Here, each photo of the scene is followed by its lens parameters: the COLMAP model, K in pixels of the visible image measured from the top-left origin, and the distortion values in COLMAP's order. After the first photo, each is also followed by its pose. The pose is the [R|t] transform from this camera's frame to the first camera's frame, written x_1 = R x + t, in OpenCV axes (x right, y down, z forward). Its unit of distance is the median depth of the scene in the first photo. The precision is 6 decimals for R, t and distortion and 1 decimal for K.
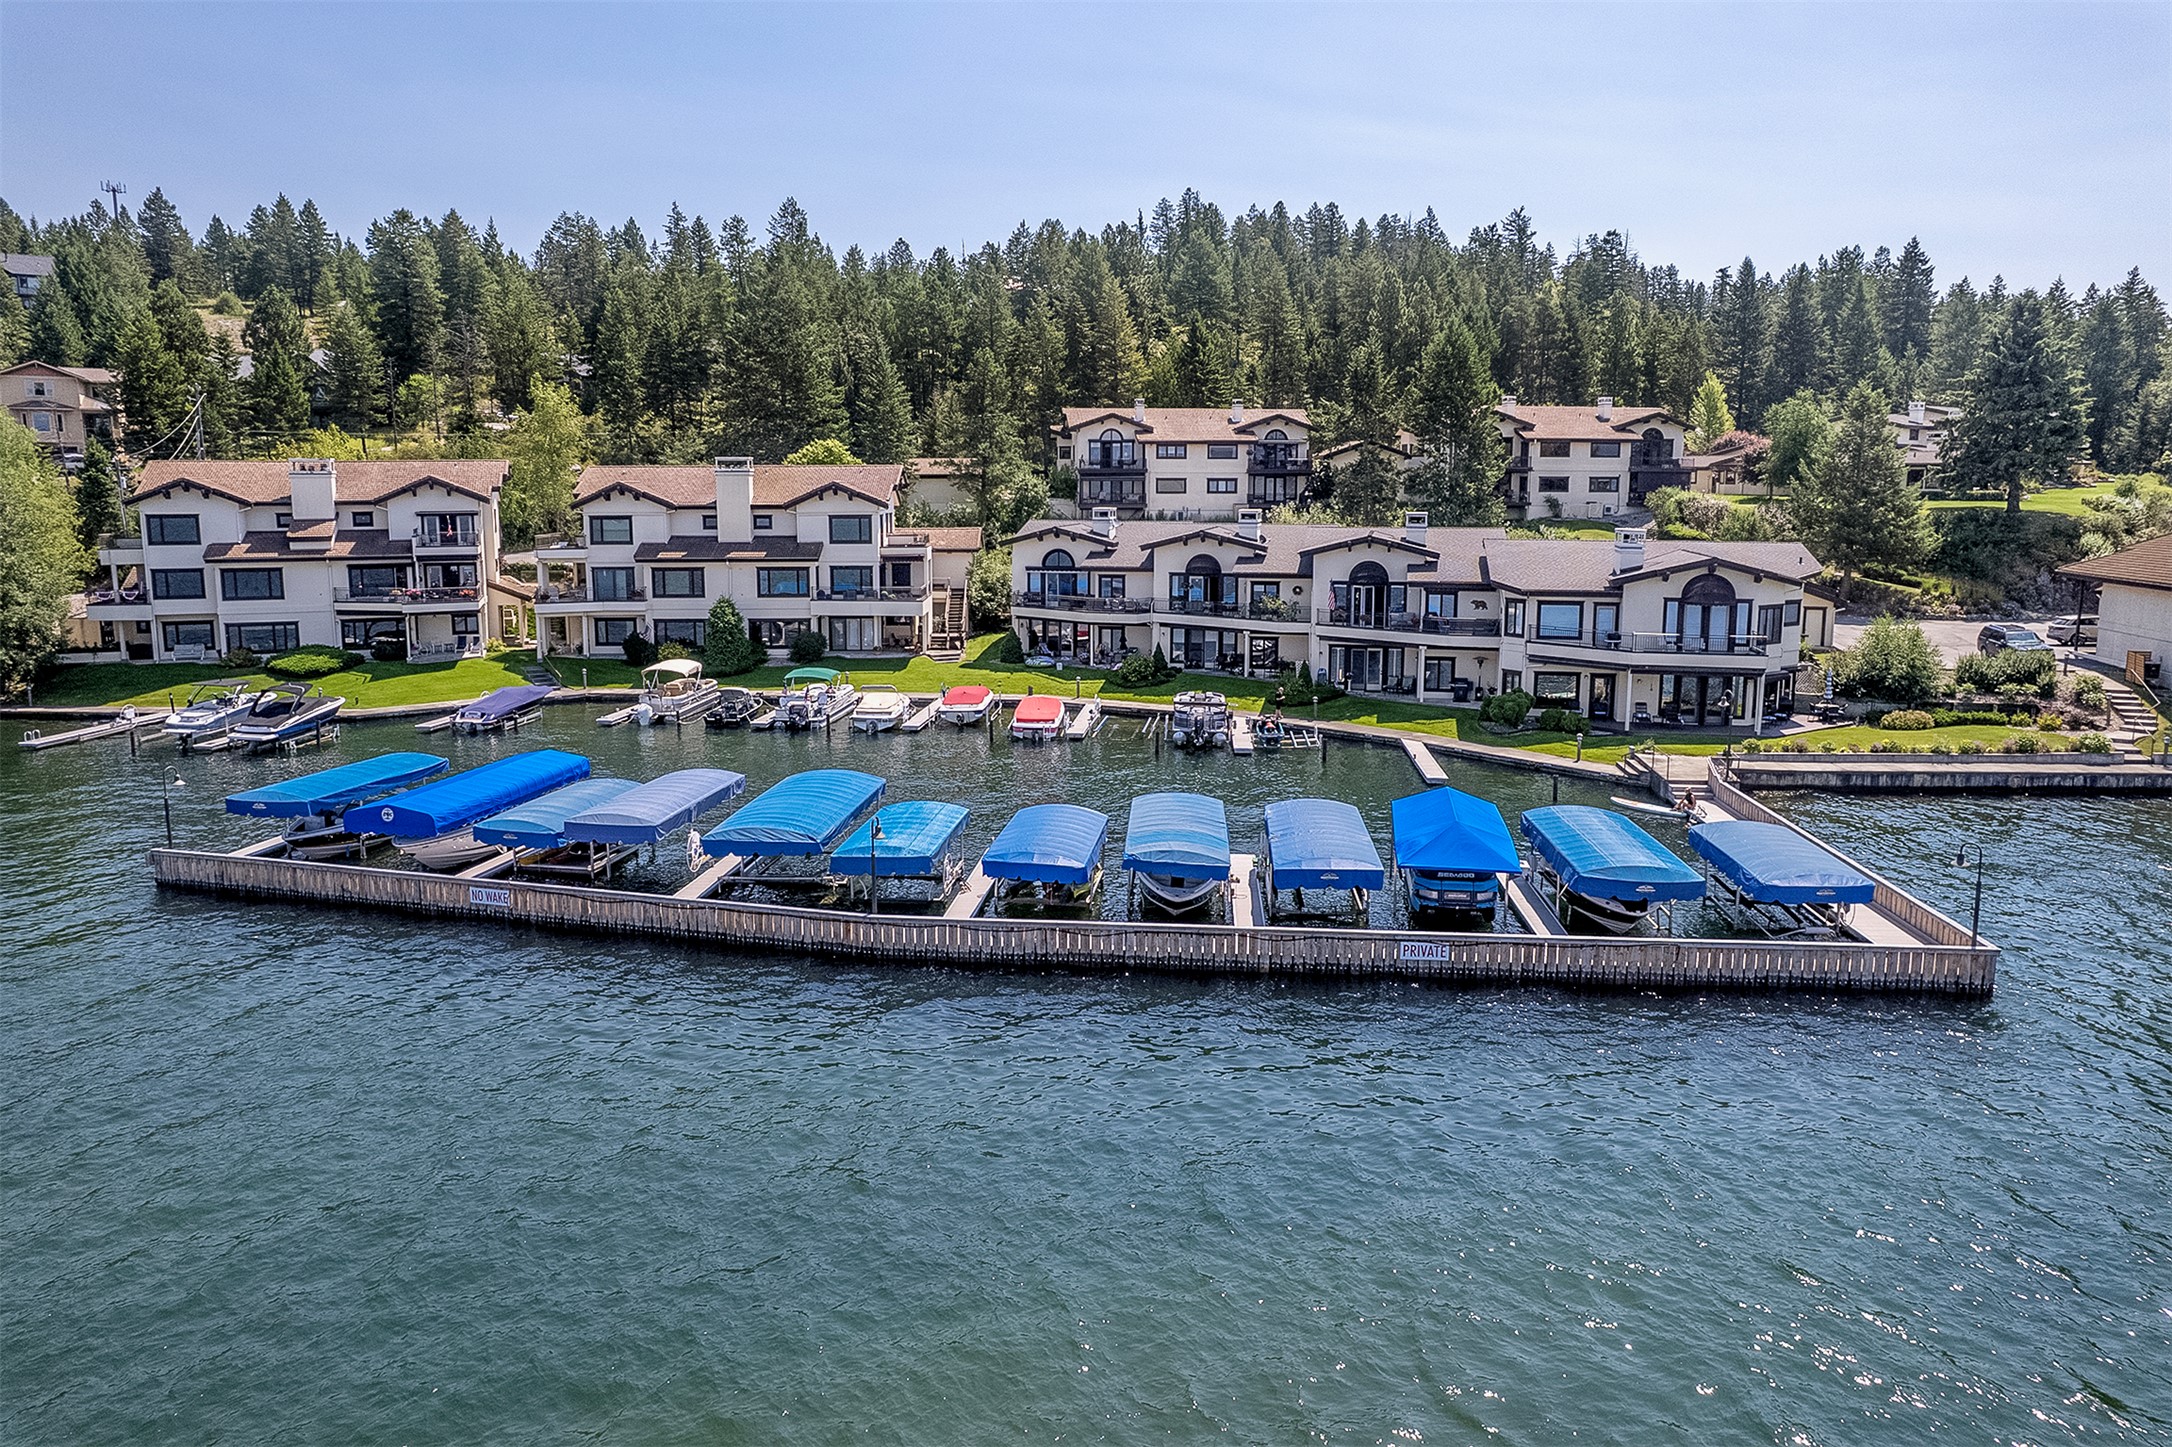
lens RADIAL K [[1373.2, 0, 1132.2], [0, 1373.2, 715.5], [0, 0, 1]] dist [-0.003550, 0.002657]
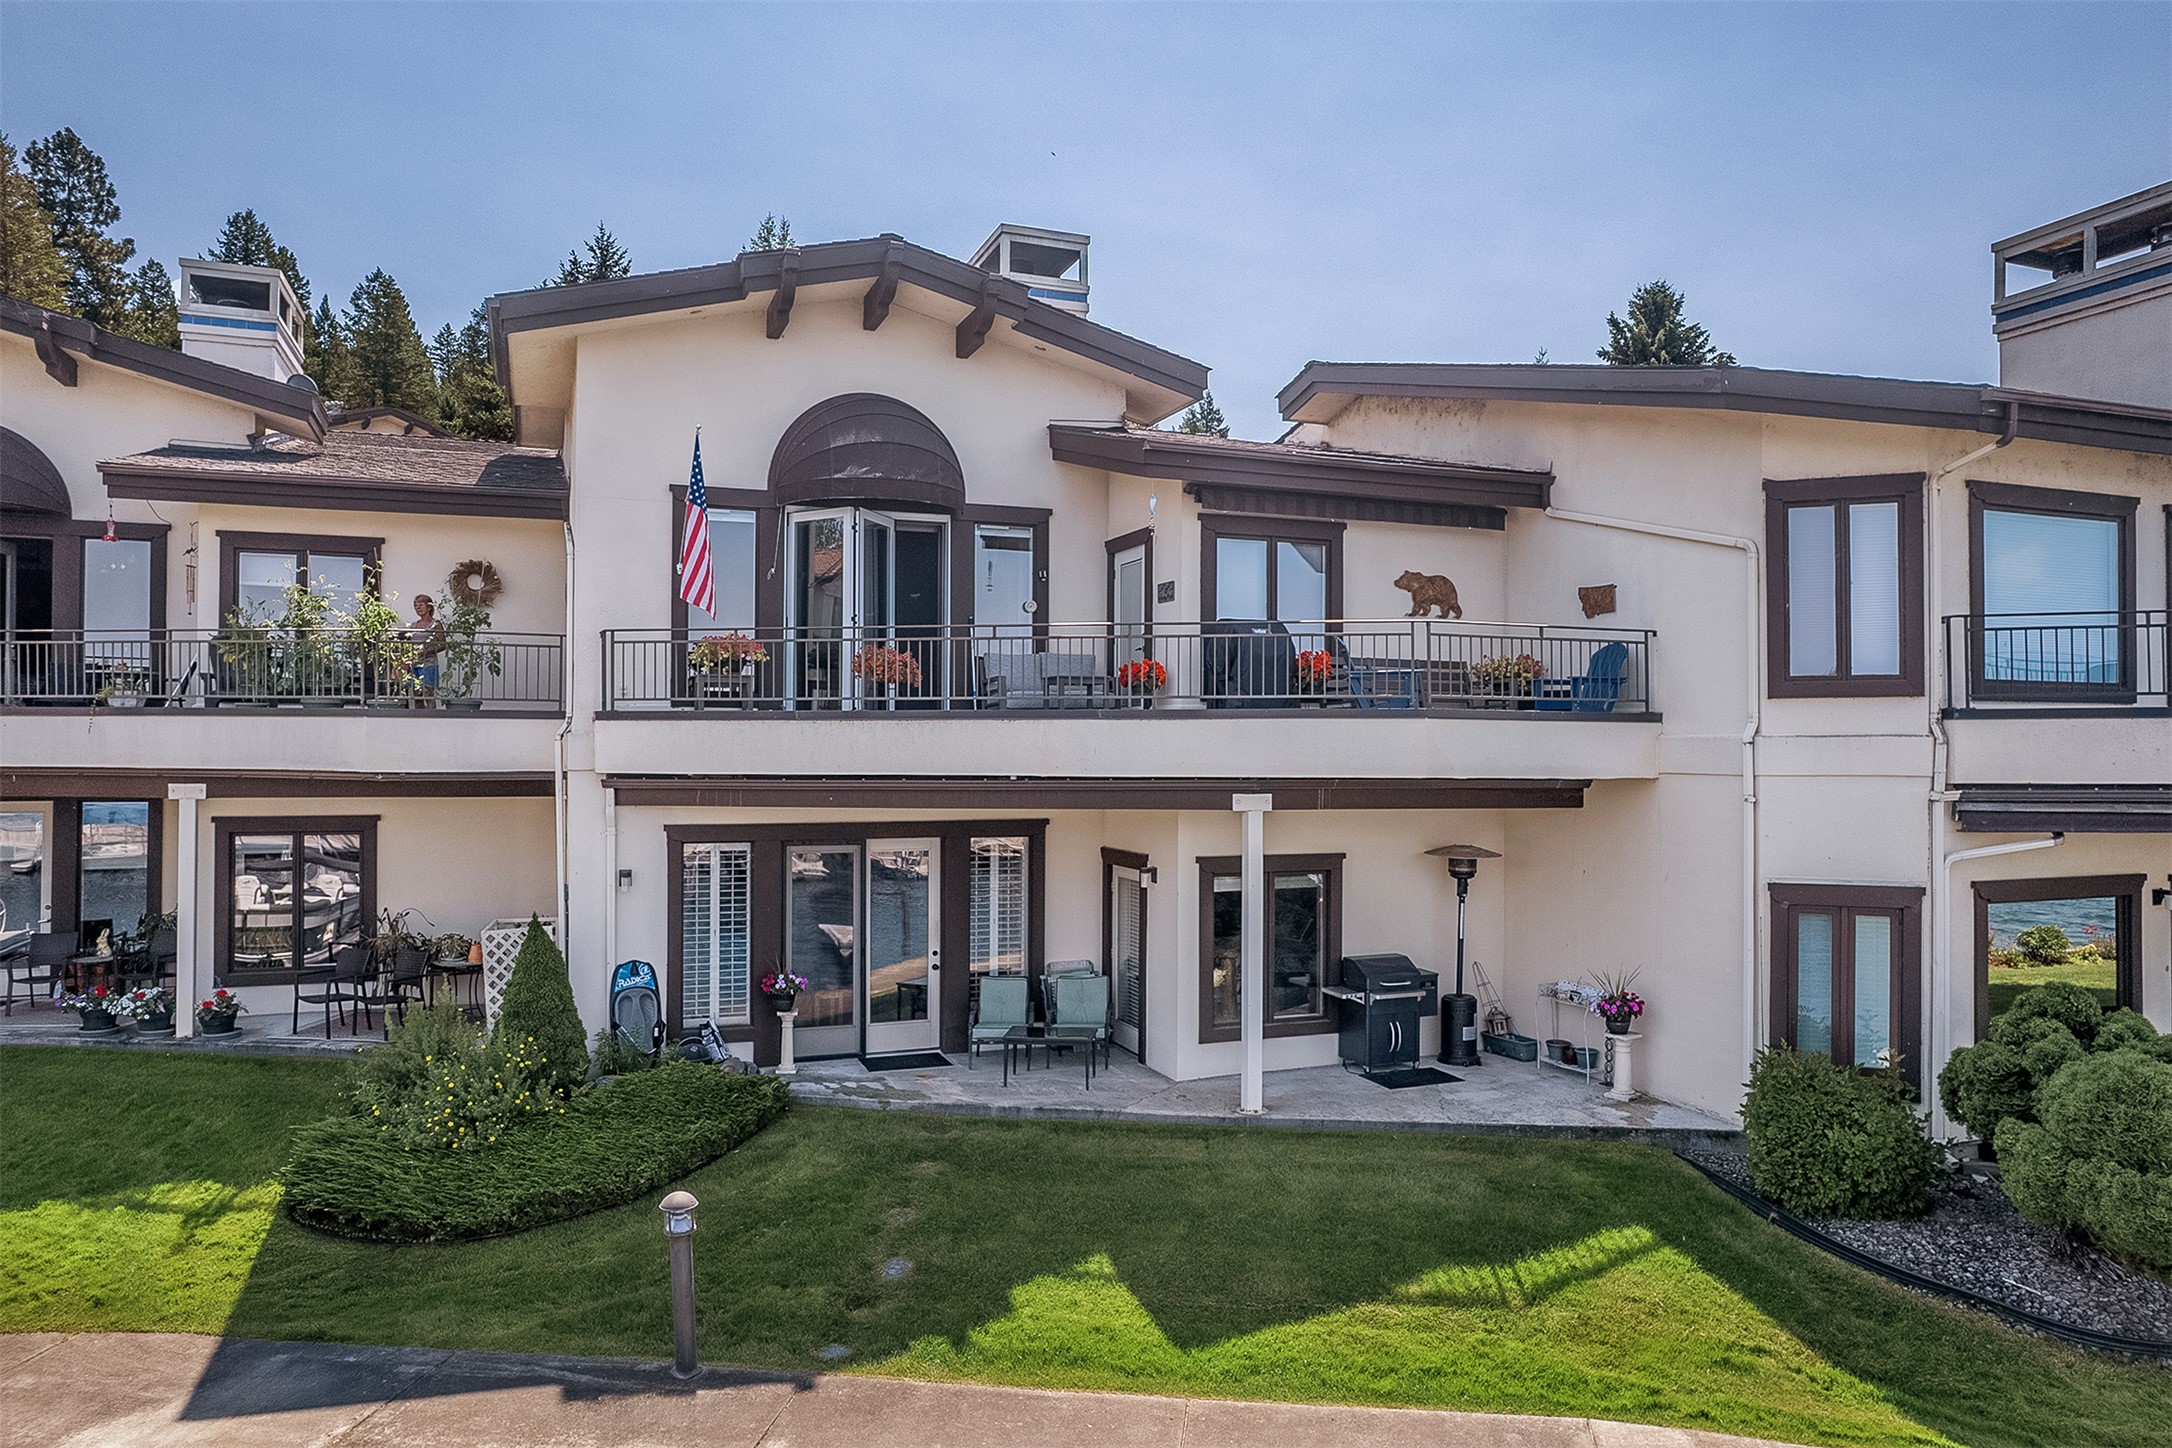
lens RADIAL K [[1471.4, 0, 1081.8], [0, 1471.4, 715.7], [0, 0, 1]] dist [-0.032942, 0.002568]
pose [[0.853652, 0.009543, 0.520756, 0.065753], [0.086709, 0.983276, -0.160158, -0.022468], [-0.513575, 0.181874, 0.838548, 0.599299]]
